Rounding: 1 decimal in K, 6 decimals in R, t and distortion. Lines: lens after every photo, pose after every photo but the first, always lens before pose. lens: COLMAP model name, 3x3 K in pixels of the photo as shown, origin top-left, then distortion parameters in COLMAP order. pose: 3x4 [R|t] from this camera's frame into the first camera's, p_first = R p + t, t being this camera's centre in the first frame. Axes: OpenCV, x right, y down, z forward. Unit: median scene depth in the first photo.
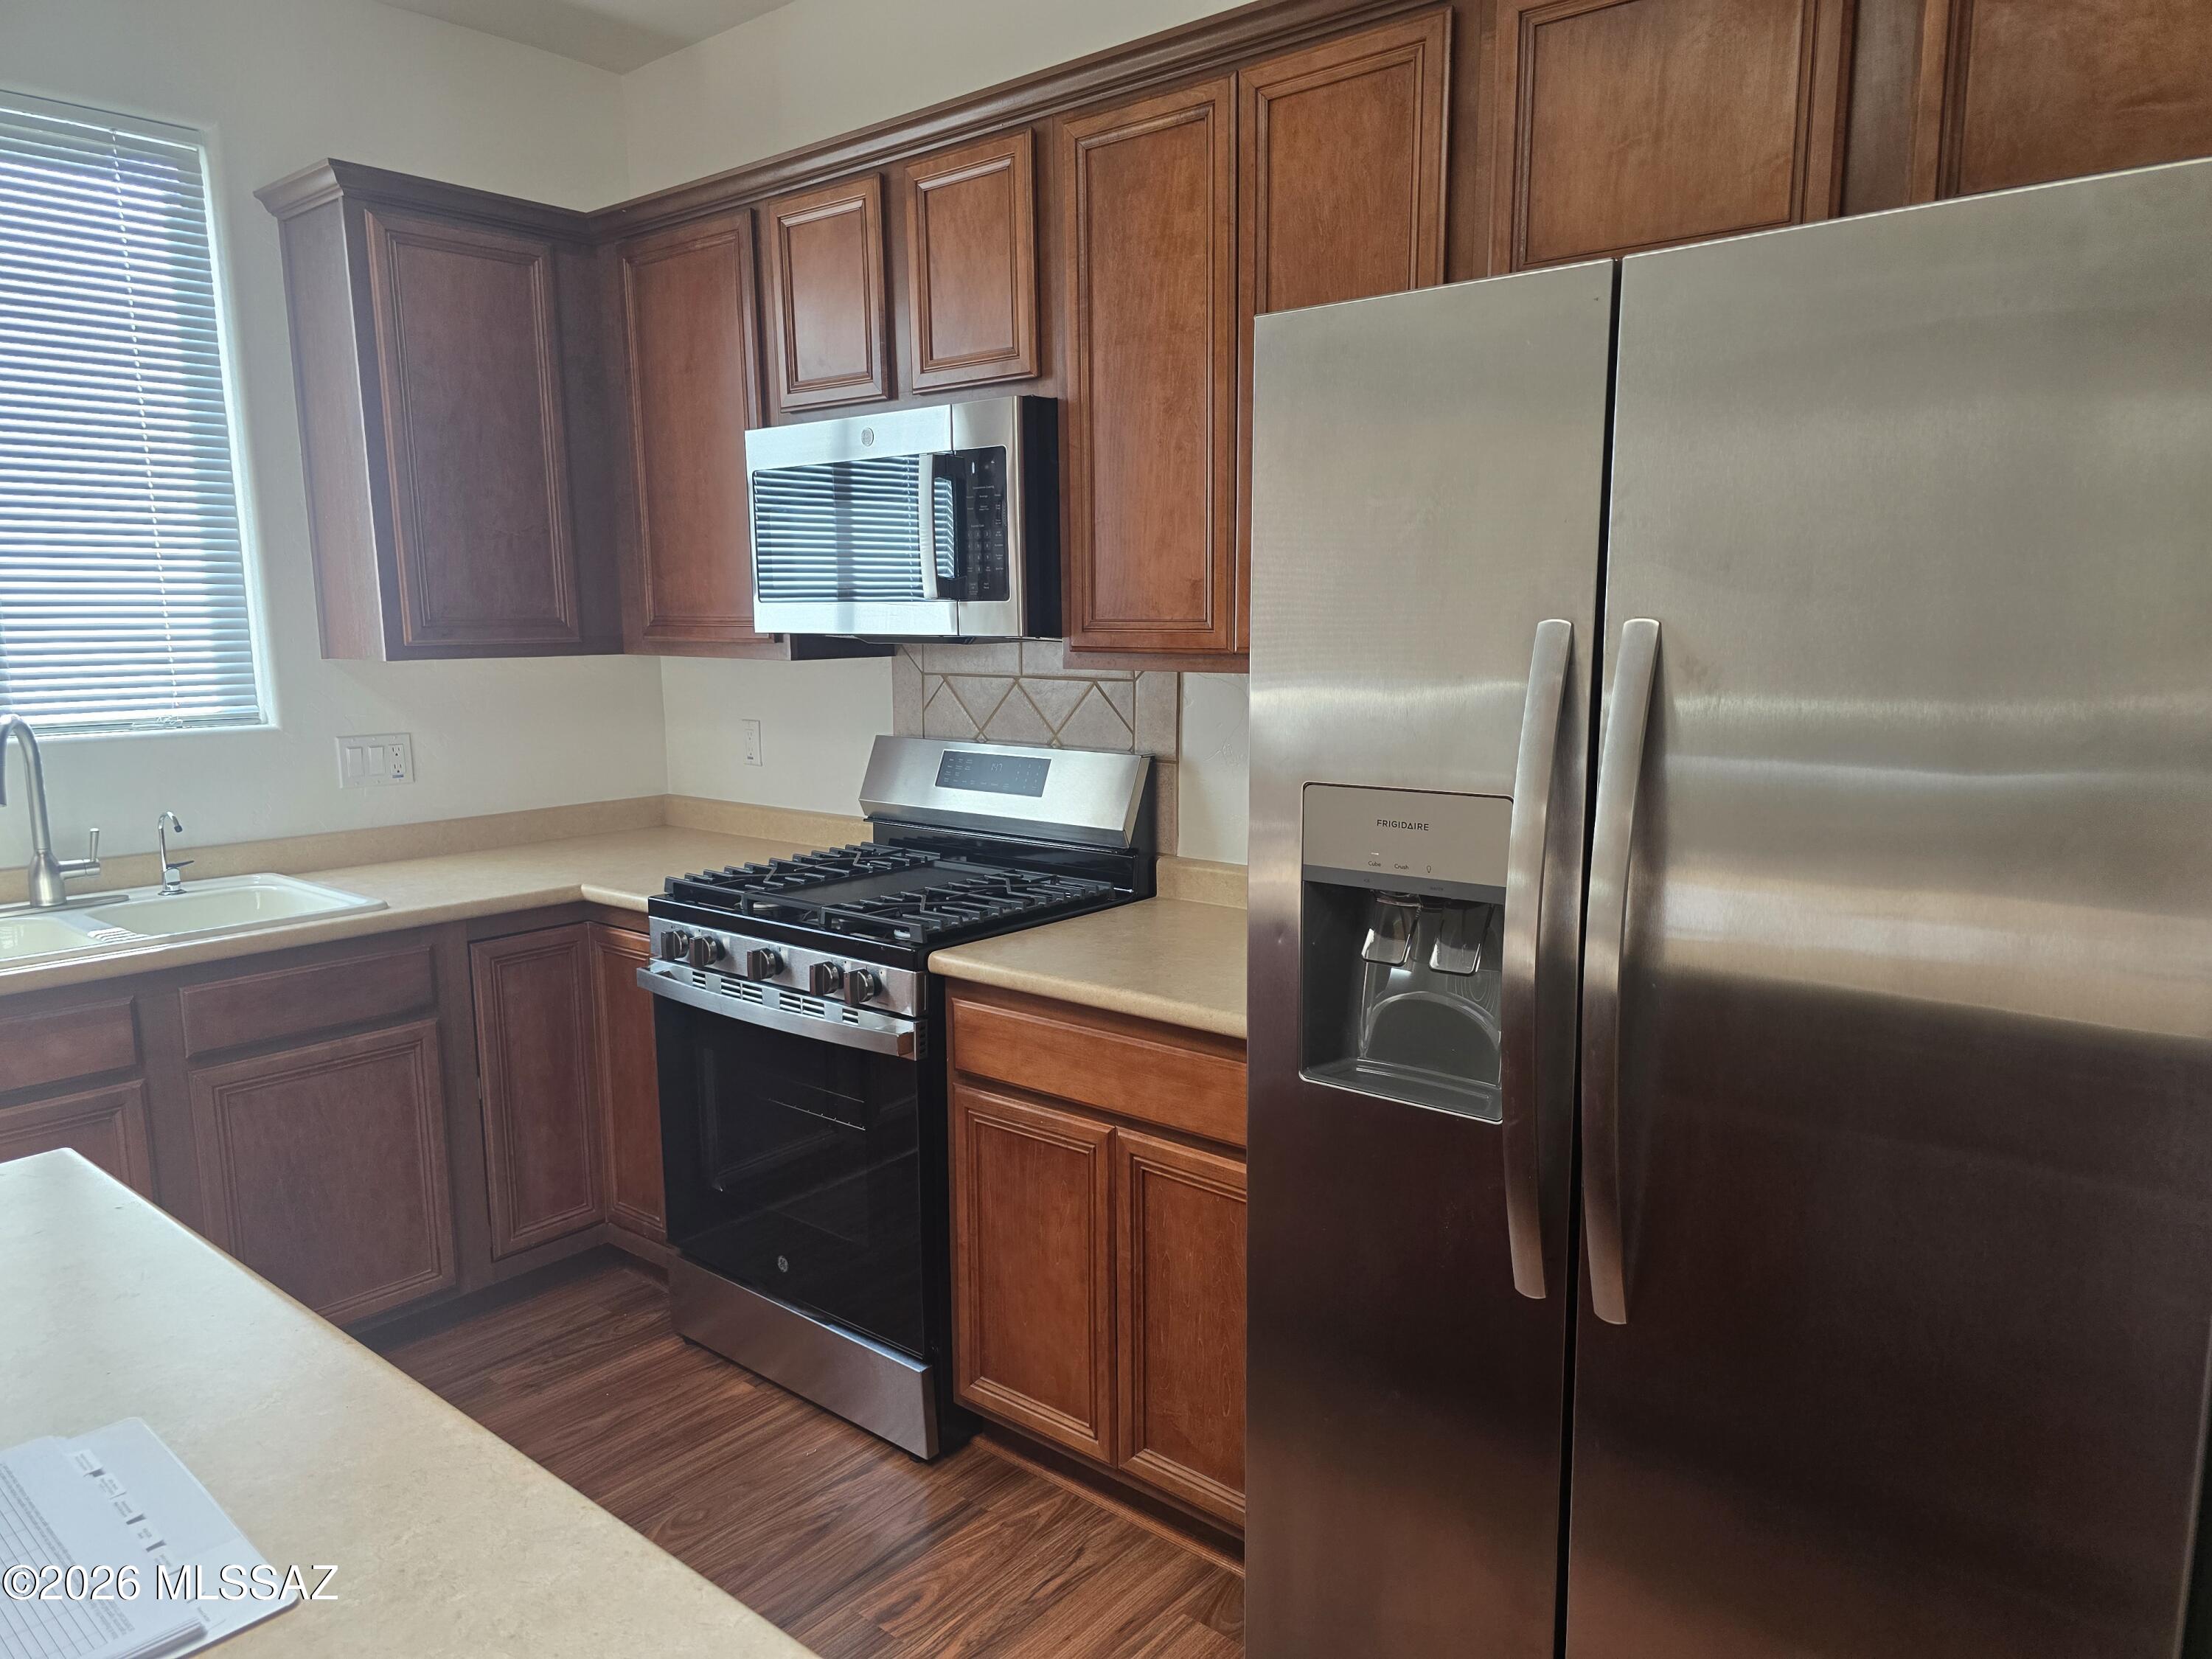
lens RADIAL K [[1490.0, 0, 1105.7], [0, 1490.0, 856.5], [0, 0, 1]] dist [0.068918, -0.062505]
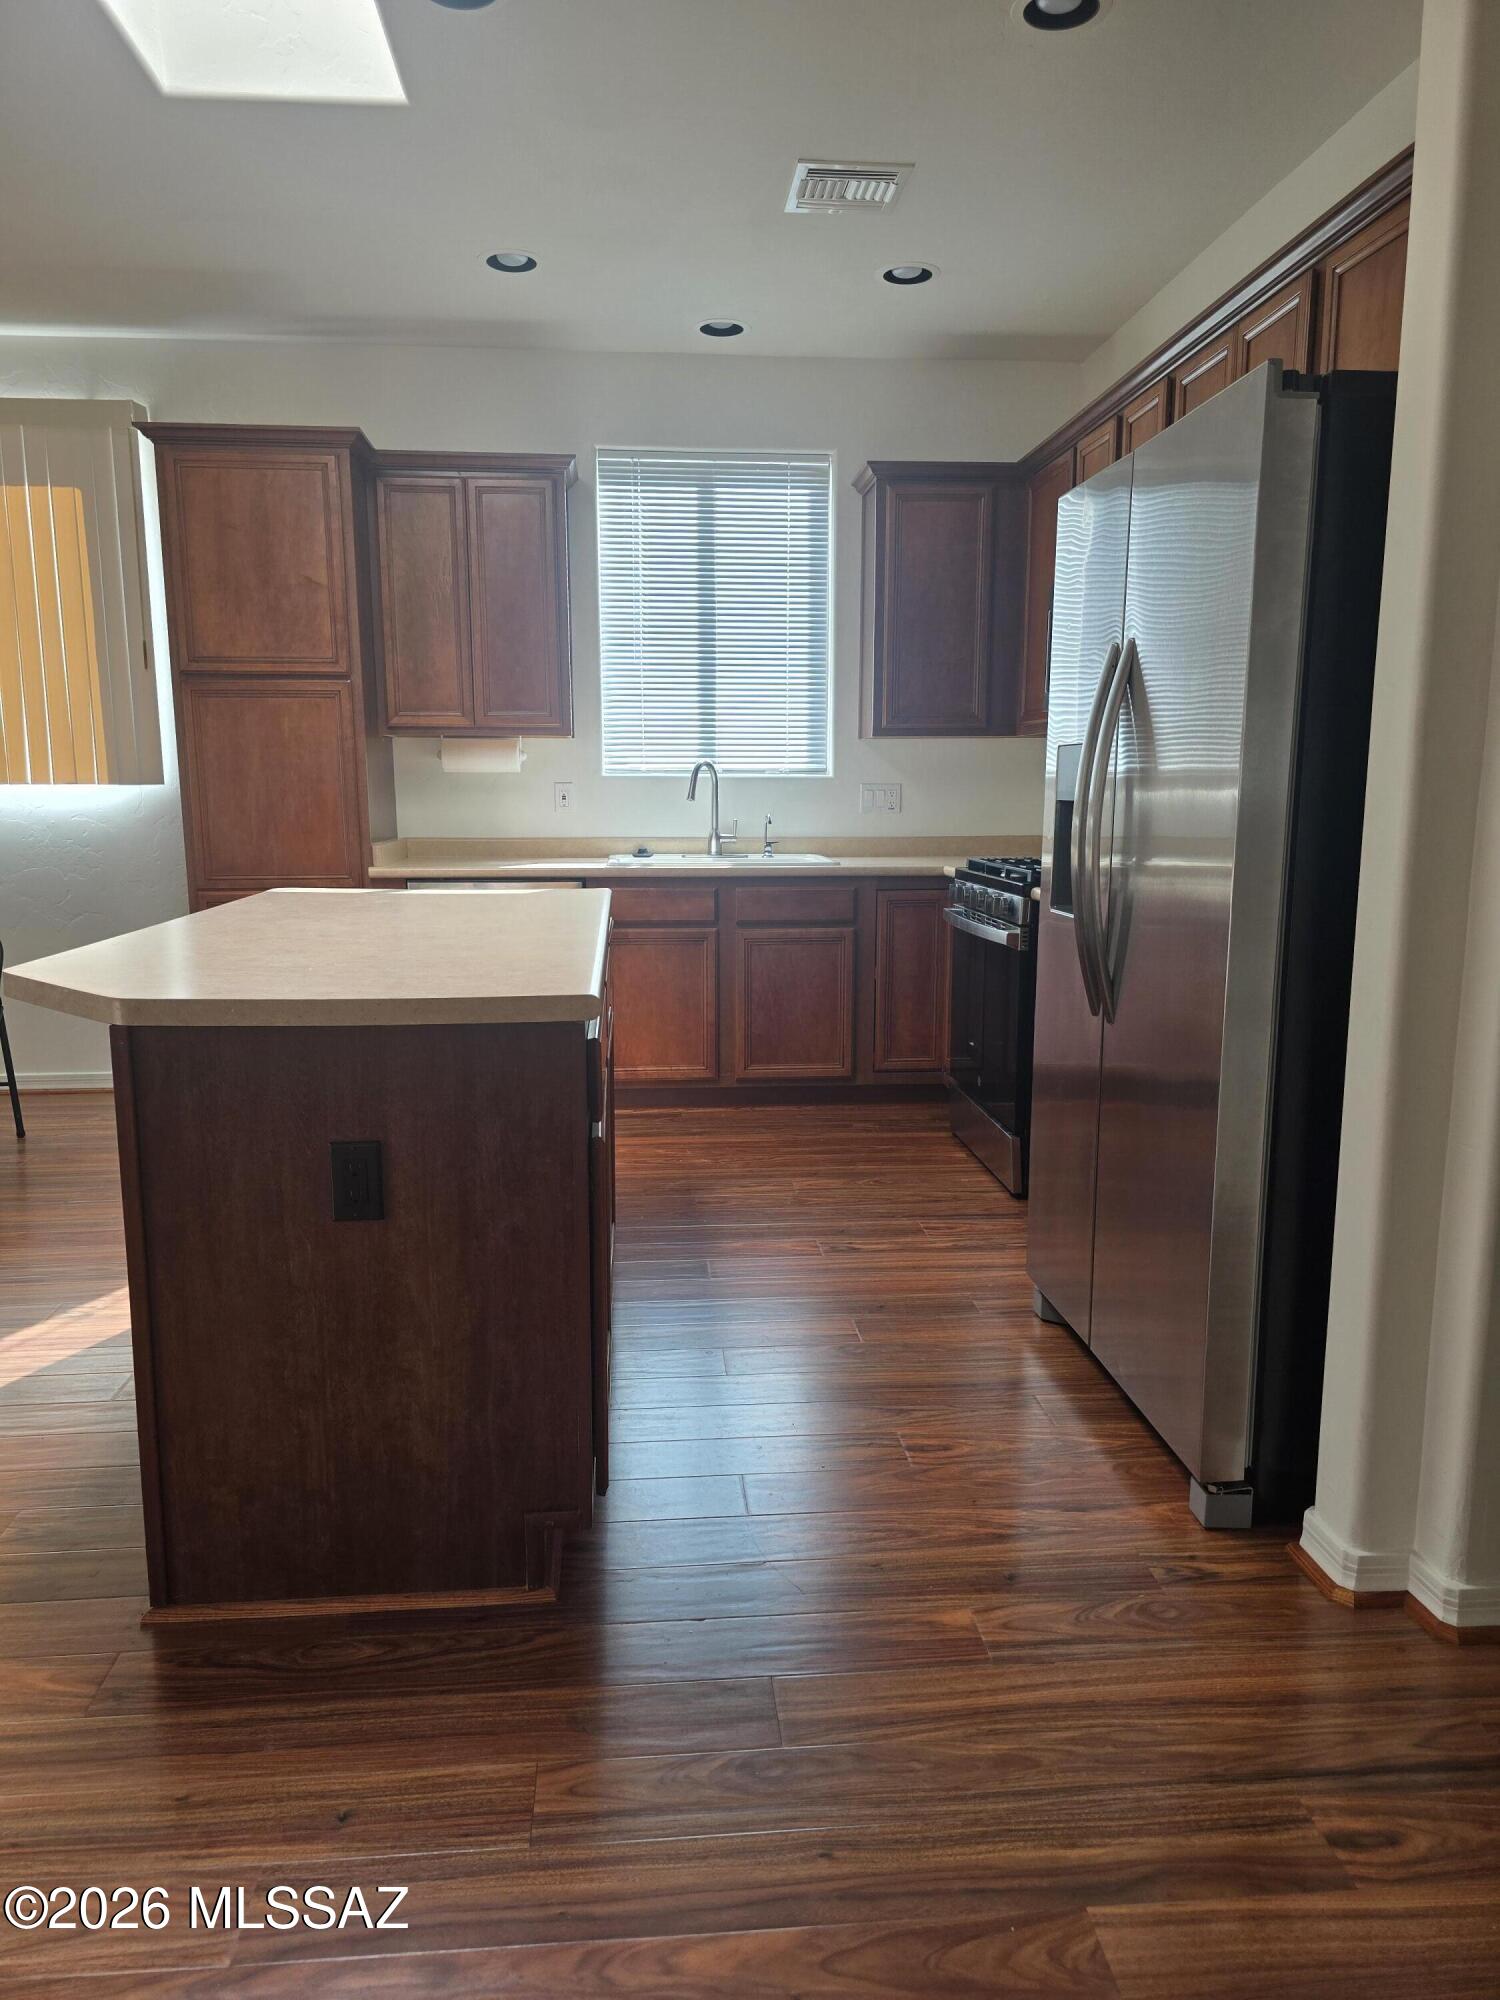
lens RADIAL K [[1347.2, 0, 740.7], [0, 1347.2, 1016.5], [0, 0, 1]] dist [0.068918, -0.062505]
pose [[0.707687, 0.128091, -0.694818, 0.676892], [-0.120602, 0.990896, 0.059839, 0.145857], [0.696157, 0.041449, 0.716692, -0.300930]]
